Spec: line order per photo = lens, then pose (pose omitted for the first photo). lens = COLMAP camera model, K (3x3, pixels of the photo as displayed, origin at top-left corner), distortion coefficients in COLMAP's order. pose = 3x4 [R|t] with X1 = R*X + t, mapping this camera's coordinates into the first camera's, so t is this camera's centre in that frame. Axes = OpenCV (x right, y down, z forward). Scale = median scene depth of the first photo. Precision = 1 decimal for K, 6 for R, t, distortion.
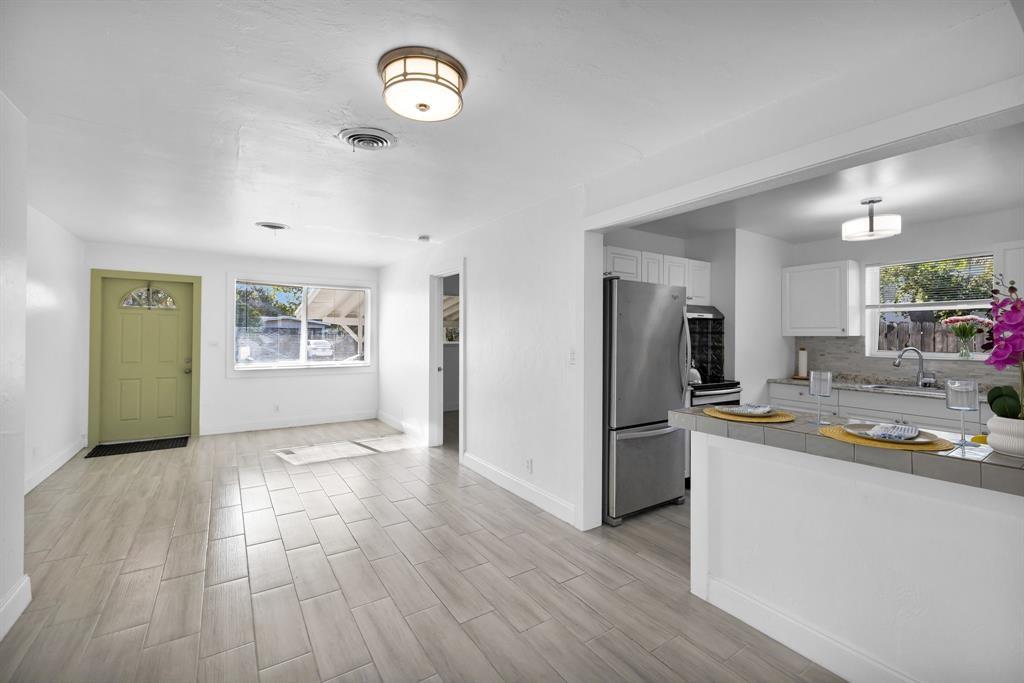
lens RADIAL K [[429.3, 0, 509.3], [0, 429.3, 331.2], [0, 0, 1]] dist [-0.000244, 0.000004]
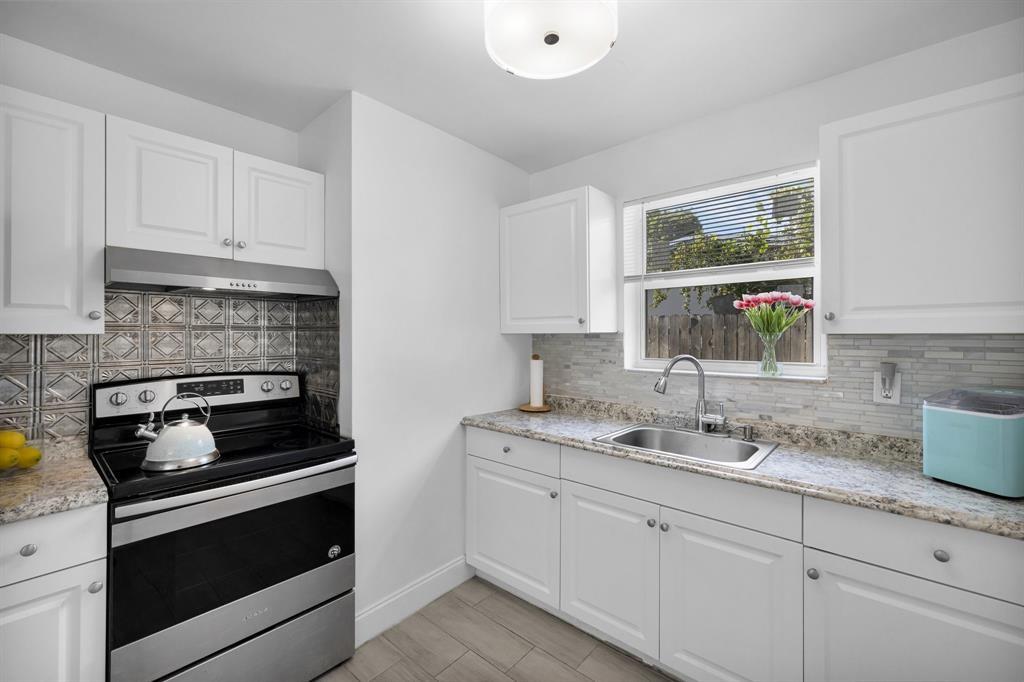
lens RADIAL K [[429.3, 0, 509.3], [0, 429.3, 330.7], [0, 0, 1]] dist [-0.000244, 0.000004]
pose [[0.961790, -0.009157, 0.273634, 0.550311], [0.008542, 0.999958, 0.003437, 0.006133], [-0.273654, -0.000969, 0.961828, 0.523921]]
